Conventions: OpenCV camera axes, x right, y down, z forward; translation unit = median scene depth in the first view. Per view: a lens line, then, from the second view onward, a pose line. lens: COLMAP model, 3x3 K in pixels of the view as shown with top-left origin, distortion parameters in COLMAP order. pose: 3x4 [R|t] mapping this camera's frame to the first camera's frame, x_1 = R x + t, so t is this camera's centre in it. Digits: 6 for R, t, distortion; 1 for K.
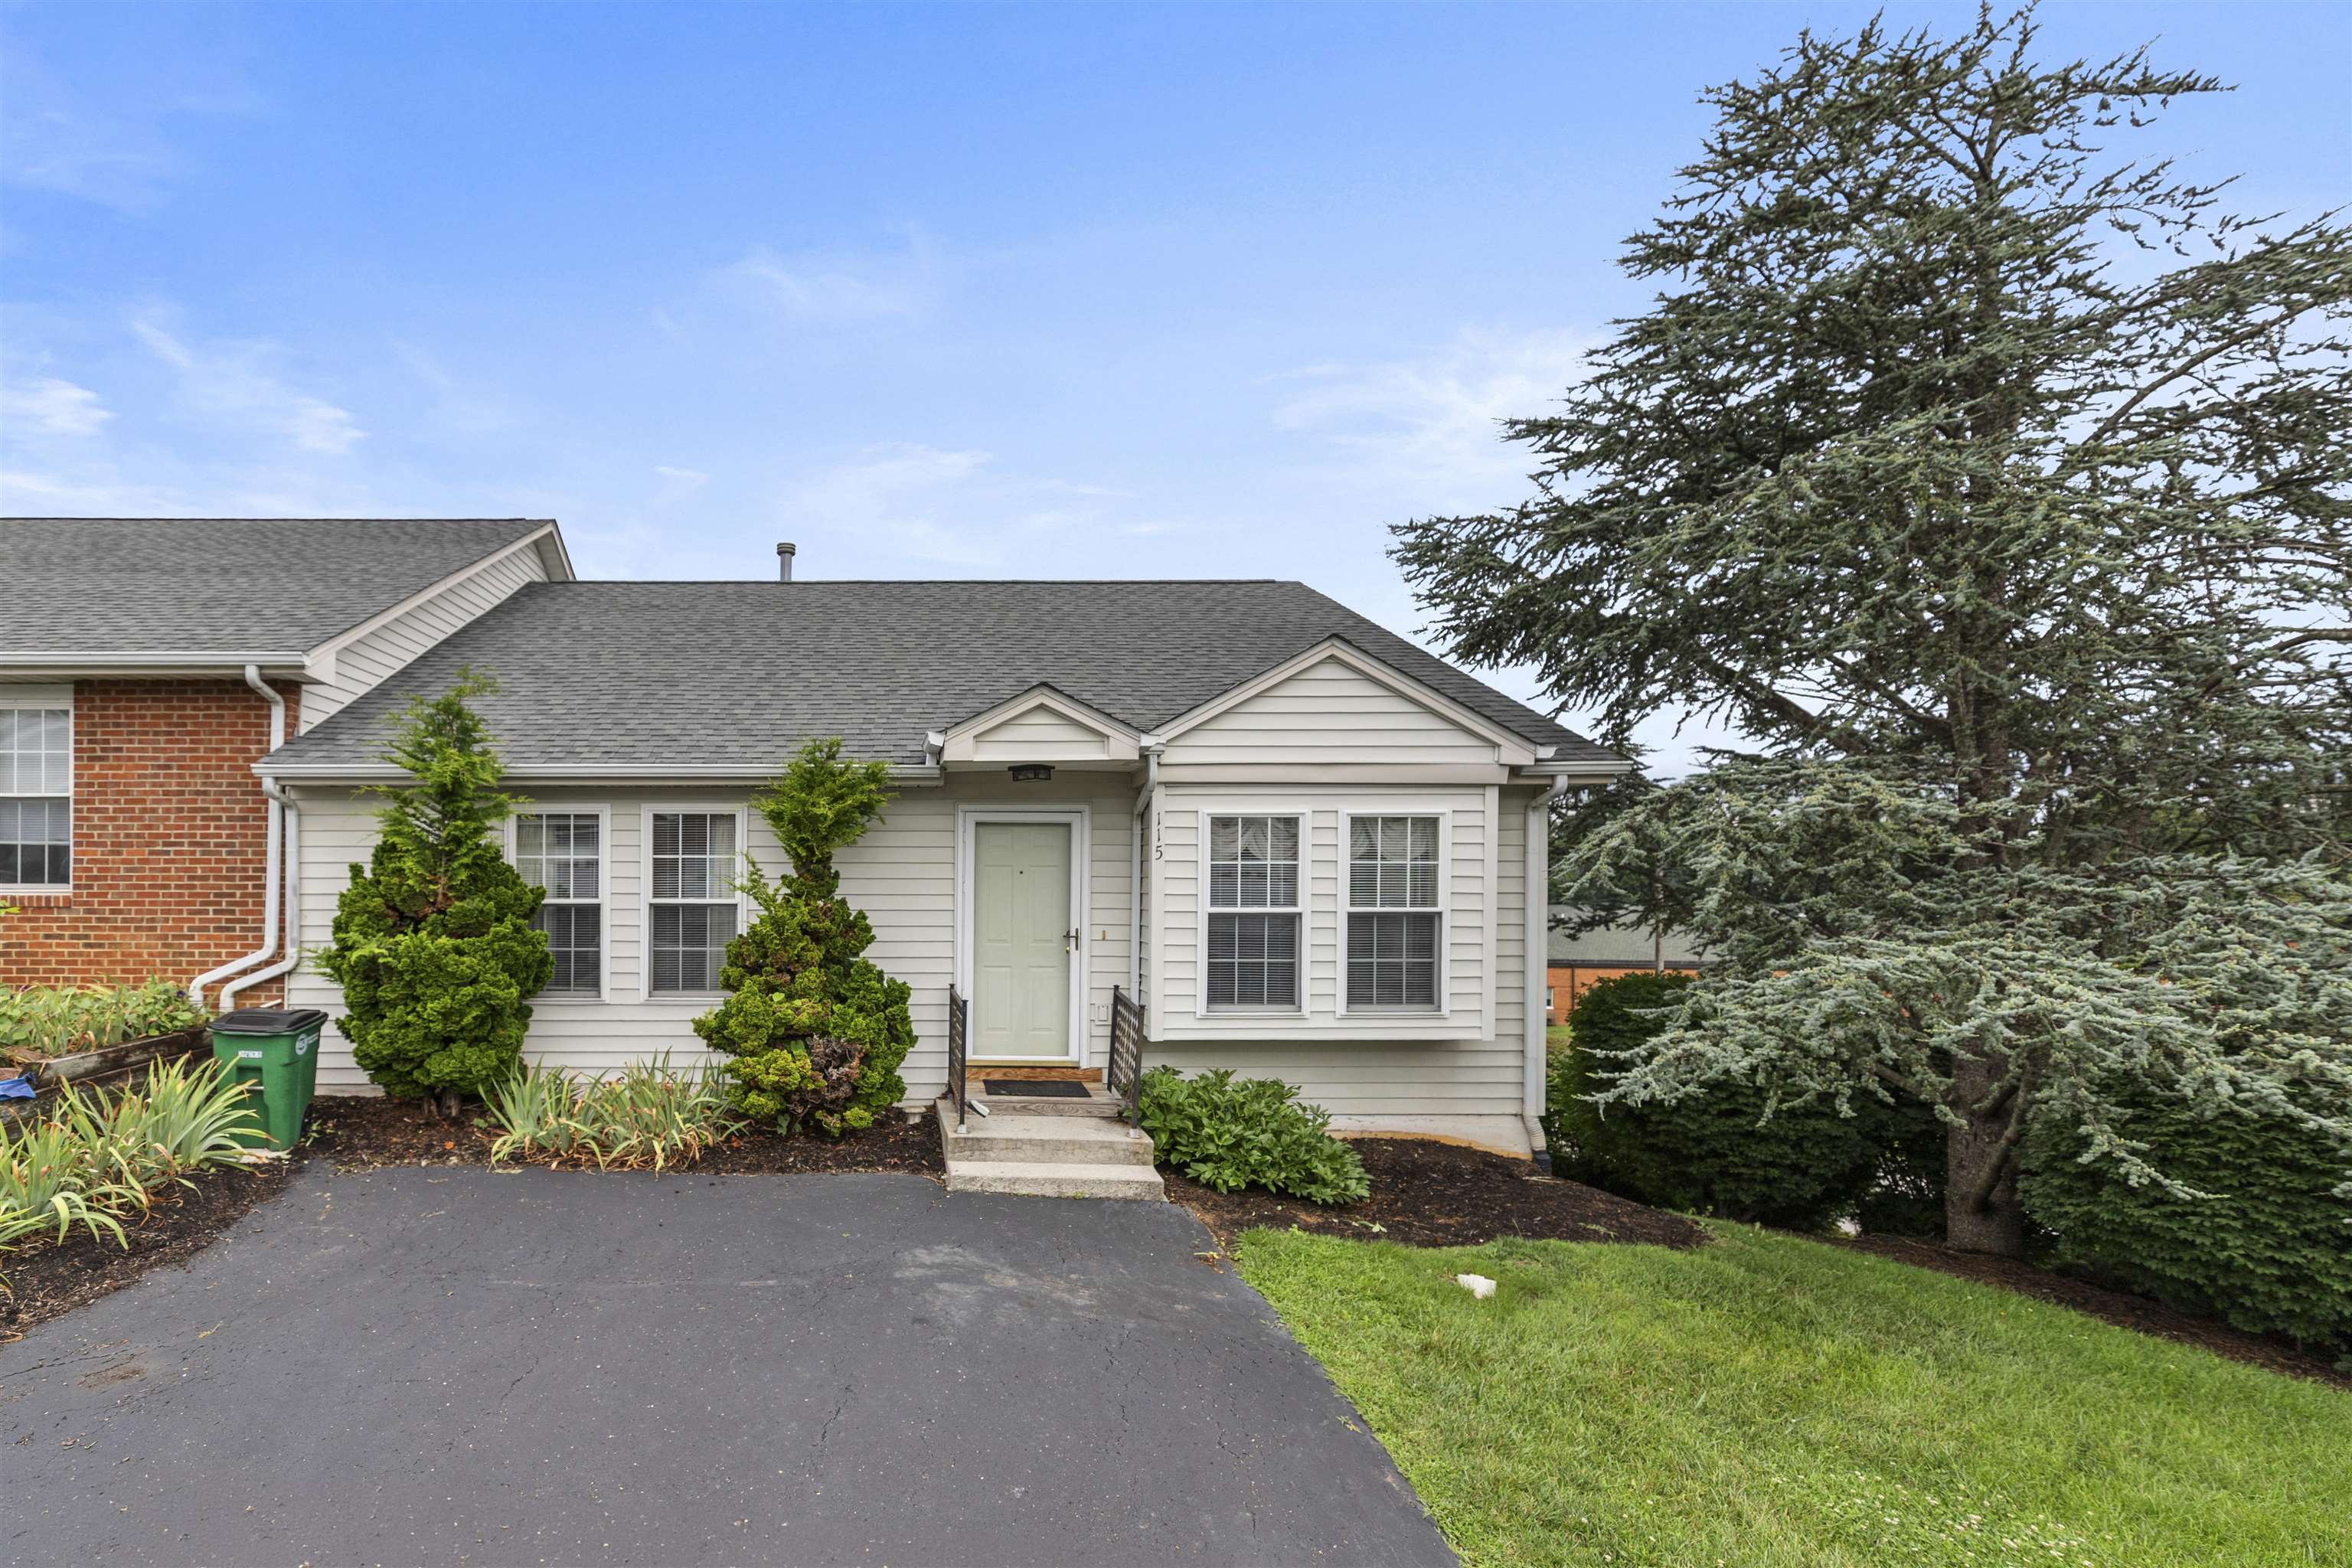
lens RADIAL K [[928.2, 0, 1175.6], [0, 928.2, 757.2], [0, 0, 1]] dist [0.003915, -0.000316]
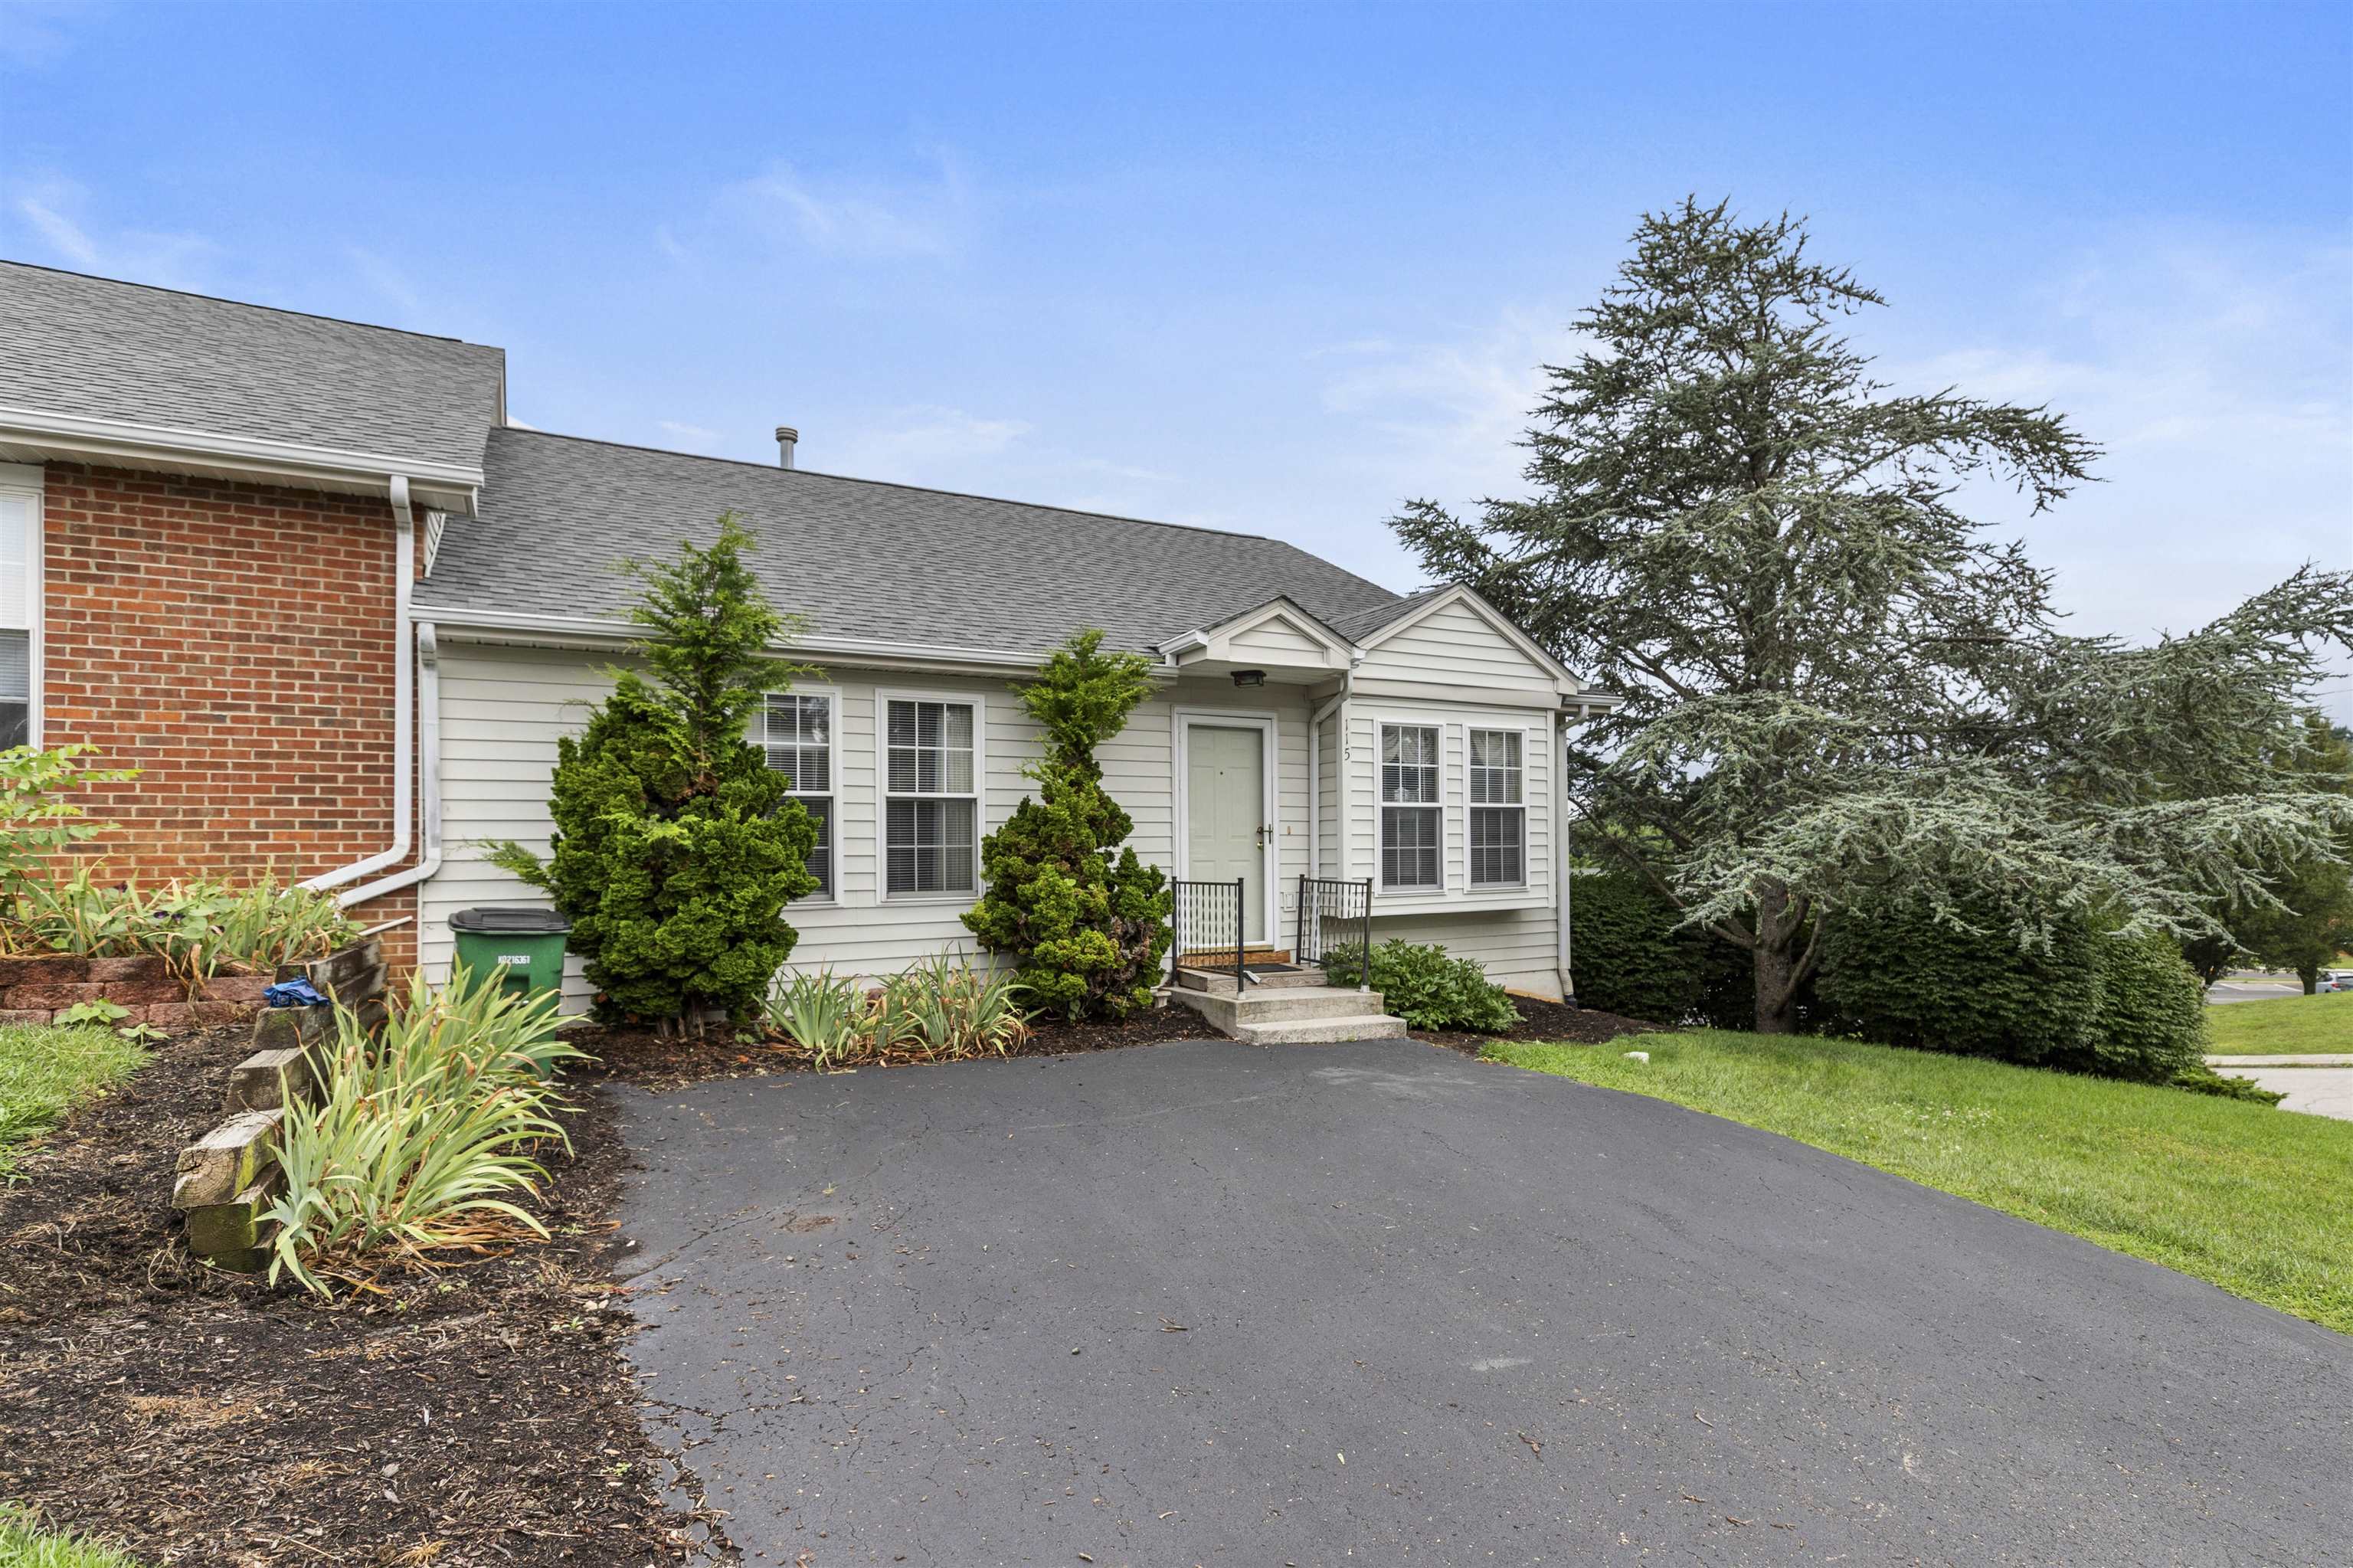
lens RADIAL K [[1066.0, 0, 1165.3], [0, 1066.0, 738.6], [0, 0, 1]] dist [0.005520, -0.000511]
pose [[0.887201, 0.033254, 0.460184, -0.816814], [-0.018840, 0.999178, -0.035882, 0.133753], [-0.460999, 0.023164, 0.887098, -0.064085]]
